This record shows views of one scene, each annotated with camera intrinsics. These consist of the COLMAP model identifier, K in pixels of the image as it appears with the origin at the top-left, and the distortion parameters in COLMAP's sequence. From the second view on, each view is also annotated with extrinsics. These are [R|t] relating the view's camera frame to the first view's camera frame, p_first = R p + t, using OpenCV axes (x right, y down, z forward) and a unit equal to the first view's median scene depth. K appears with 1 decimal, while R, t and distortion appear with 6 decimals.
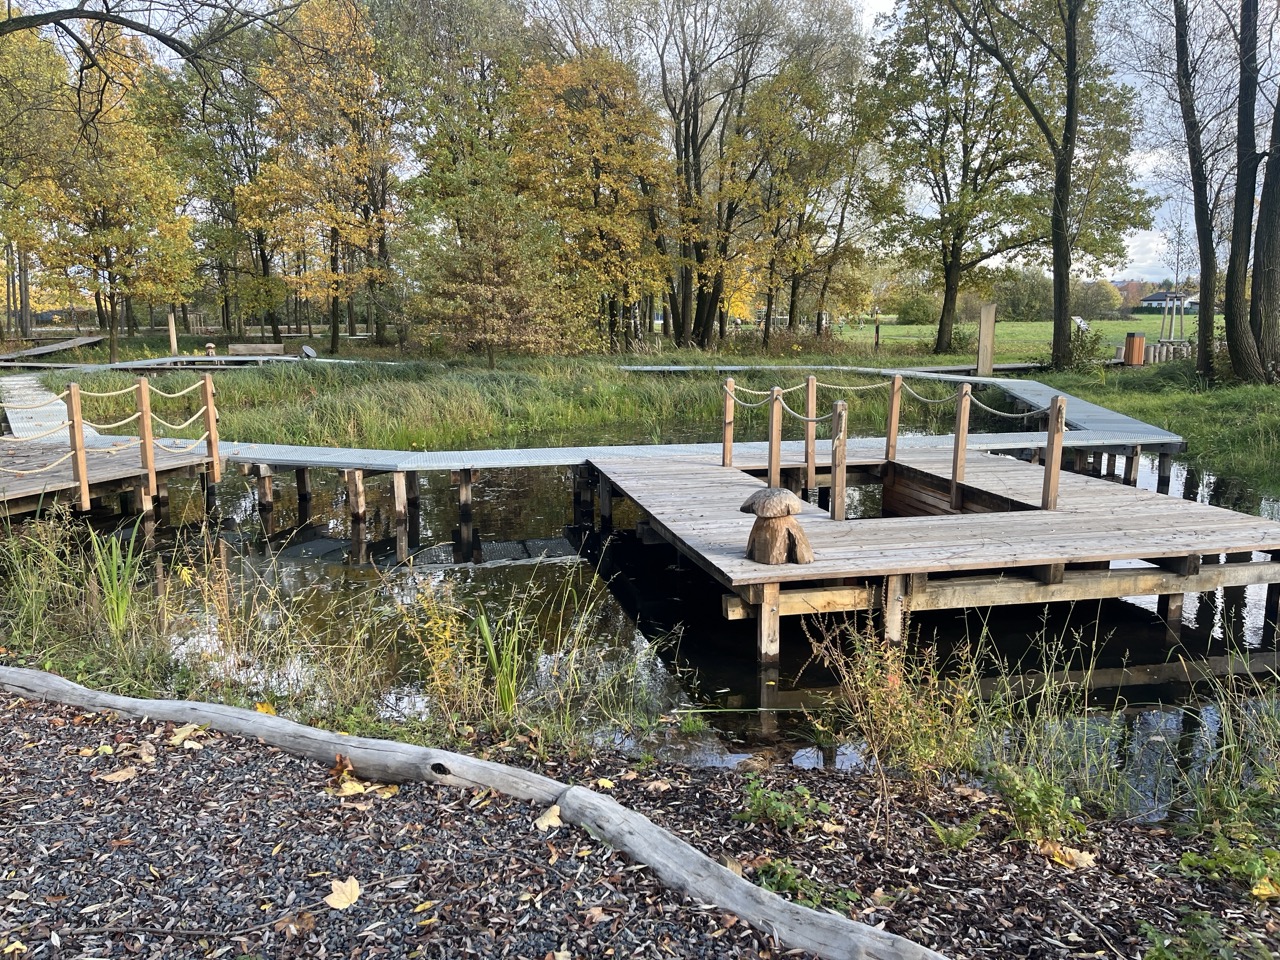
lens RADIAL K [[956.9, 0, 640.0], [0, 956.9, 480.0], [0, 0, 1]] dist [0.046401, -0.055251]
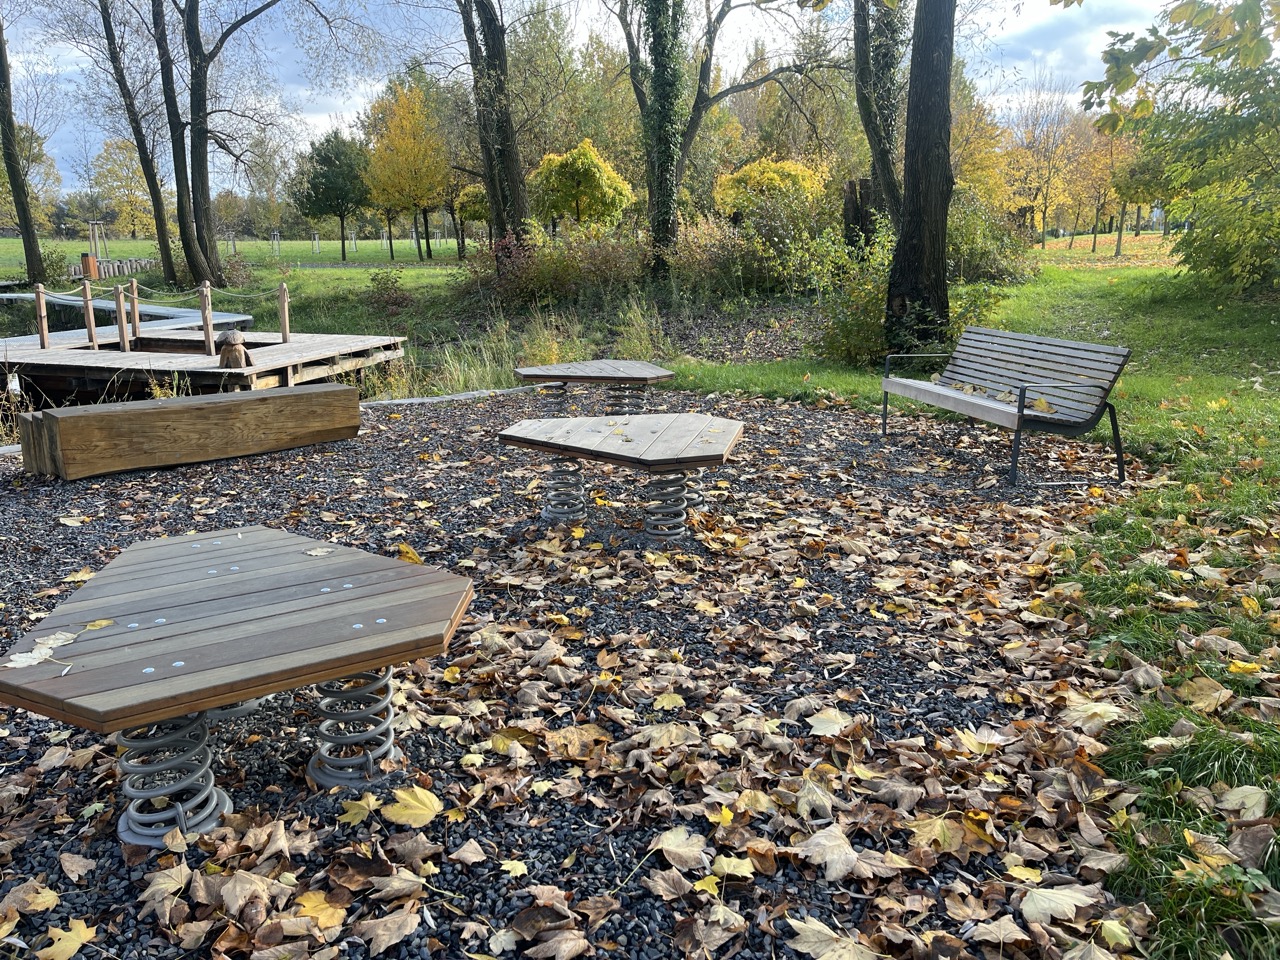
lens RADIAL K [[956.9, 0, 640.0], [0, 956.9, 480.0], [0, 0, 1]] dist [0.046401, -0.055251]
pose [[0.442337, -0.216401, 0.870349, -0.917105], [0.146324, 0.974863, 0.168021, 0.068629], [-0.884832, 0.053031, 0.462883, -0.482614]]
